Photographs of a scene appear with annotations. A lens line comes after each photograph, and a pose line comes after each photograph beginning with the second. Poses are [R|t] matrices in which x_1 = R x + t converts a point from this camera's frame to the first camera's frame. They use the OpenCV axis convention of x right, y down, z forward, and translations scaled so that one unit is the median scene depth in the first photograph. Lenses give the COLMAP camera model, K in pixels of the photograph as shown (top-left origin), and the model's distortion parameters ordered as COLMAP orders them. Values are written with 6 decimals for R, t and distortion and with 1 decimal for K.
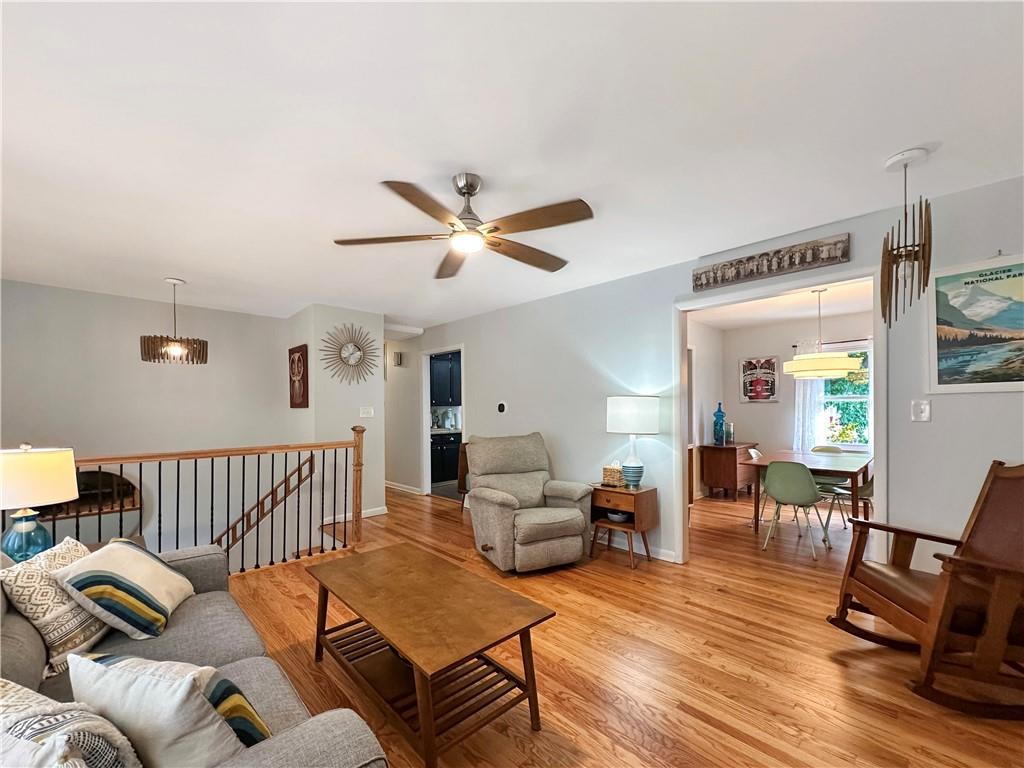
lens RADIAL K [[424.6, 0, 501.8], [0, 424.6, 407.1], [0, 0, 1]] dist [-0.000737, -0.000036]
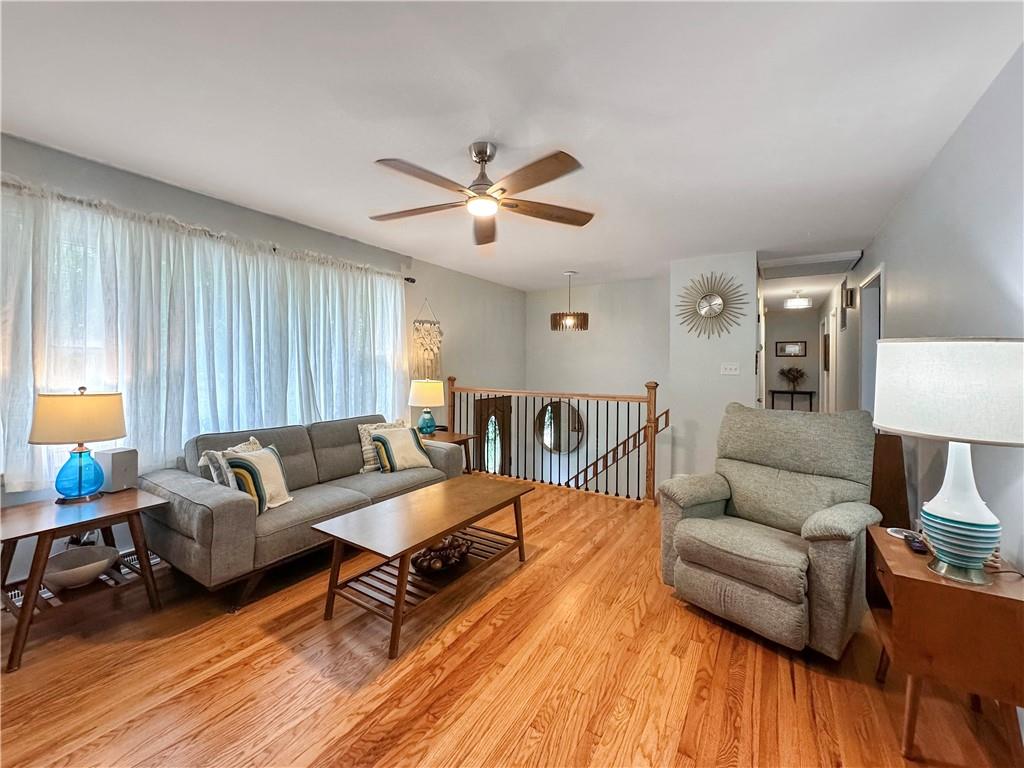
lens RADIAL K [[415.8, 0, 512.3], [0, 415.8, 362.0], [0, 0, 1]] dist [0.000640, -0.000245]
pose [[0.249946, 0.006760, -0.968236, 0.697959], [-0.006846, 0.999963, 0.005214, -0.005648], [0.968236, 0.005325, 0.249983, 0.602421]]
